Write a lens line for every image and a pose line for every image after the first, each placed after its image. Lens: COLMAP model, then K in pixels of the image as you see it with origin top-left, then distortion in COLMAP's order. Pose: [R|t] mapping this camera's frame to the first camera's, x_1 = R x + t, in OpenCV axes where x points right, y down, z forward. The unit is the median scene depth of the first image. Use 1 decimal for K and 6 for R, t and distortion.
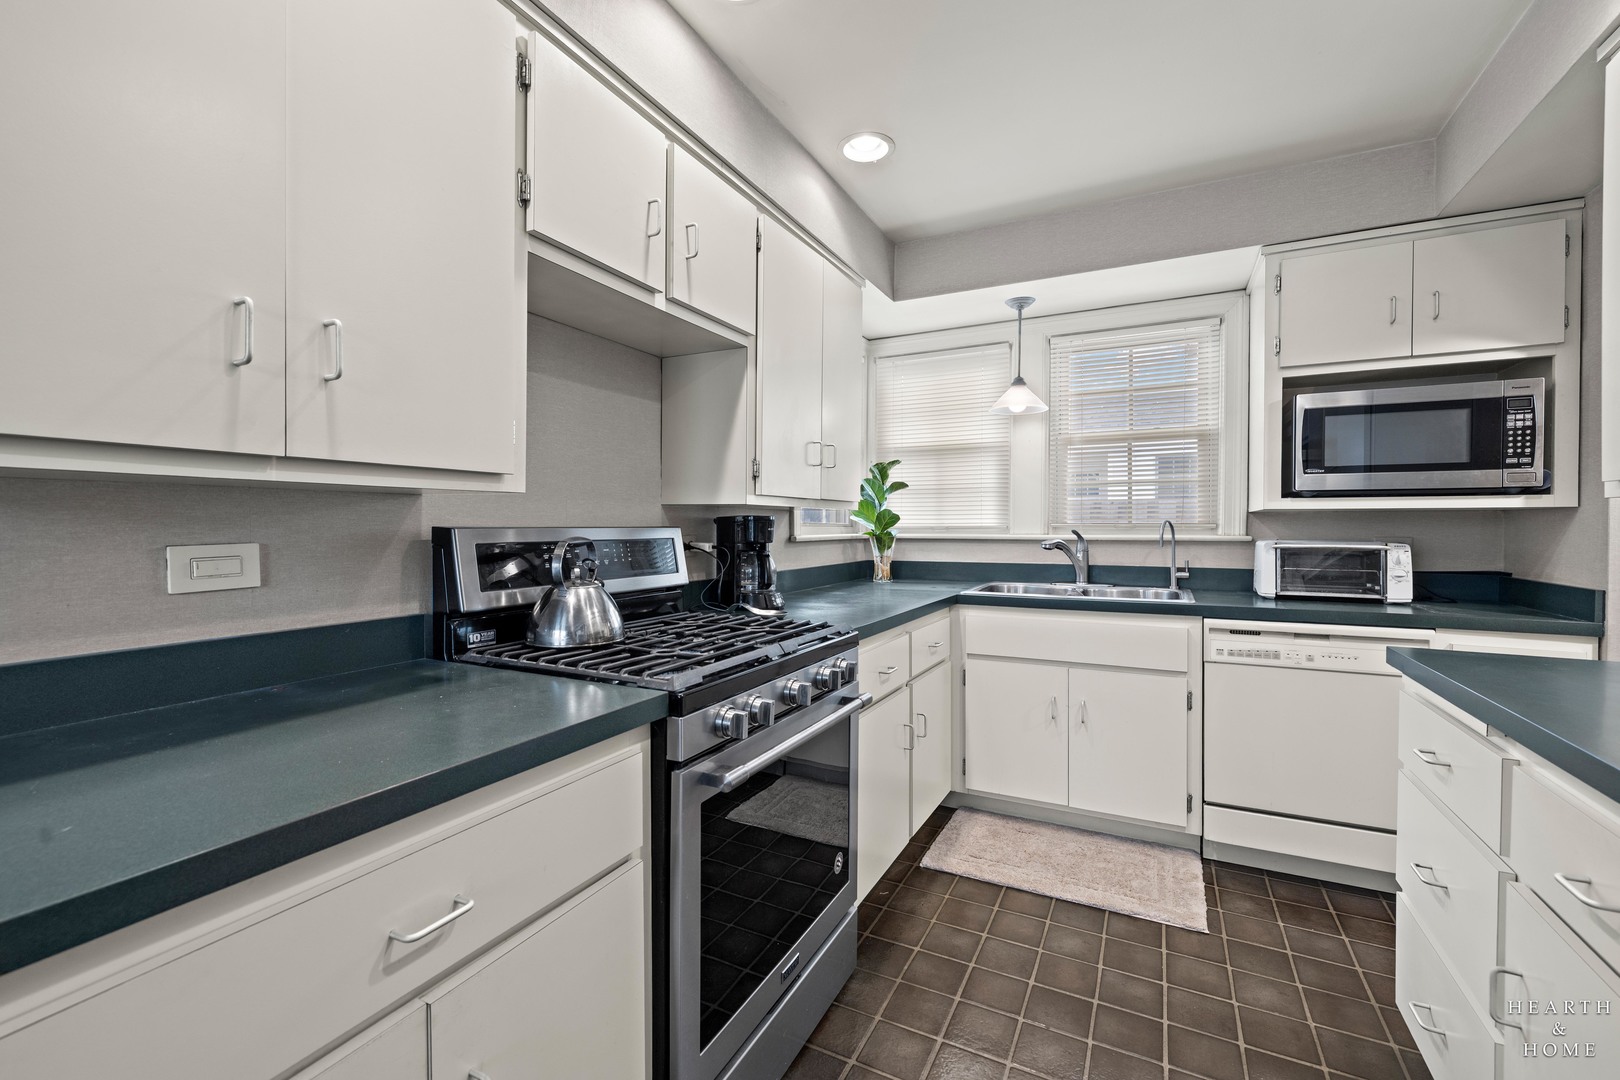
lens RADIAL K [[680.2, 0, 815.8], [0, 680.2, 530.2], [0, 0, 1]] dist [0.003368, 0.000637]
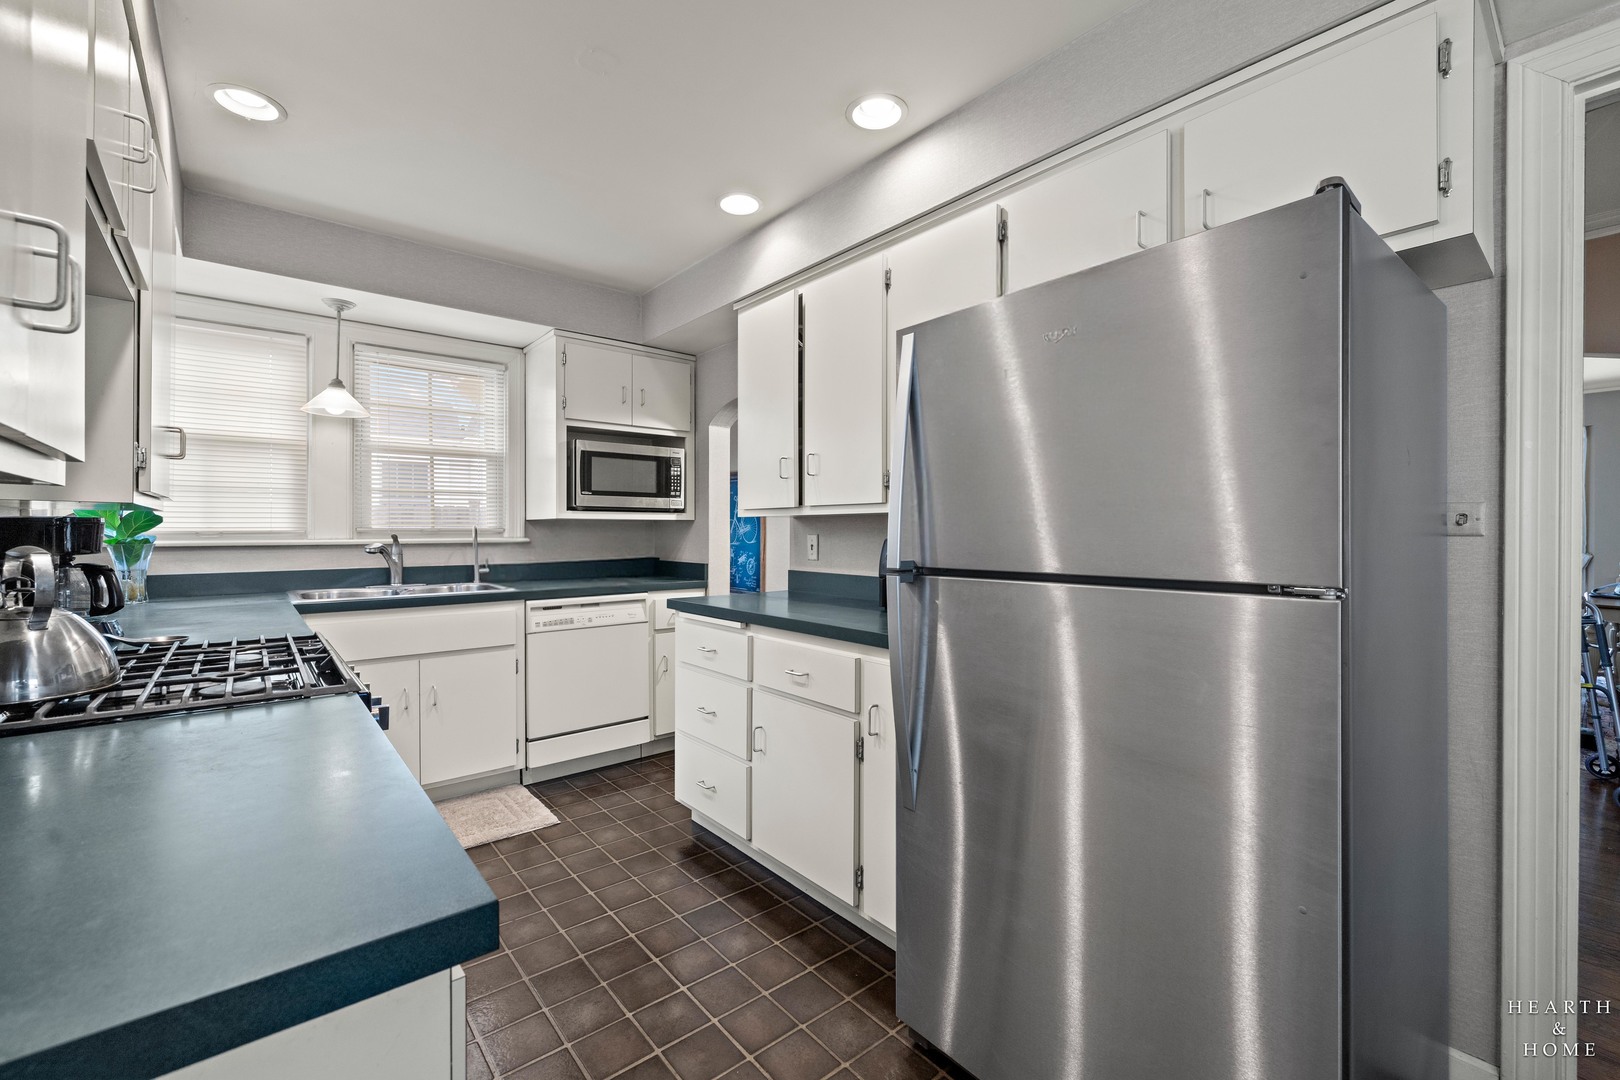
lens RADIAL K [[687.1, 0, 814.2], [0, 687.1, 528.0], [0, 0, 1]] dist [0.002820, 0.000072]
pose [[0.381772, 0.002877, 0.924252, -0.431234], [0.006855, 0.999959, -0.005944, 0.000781], [-0.924231, 0.008605, 0.381737, -0.017403]]
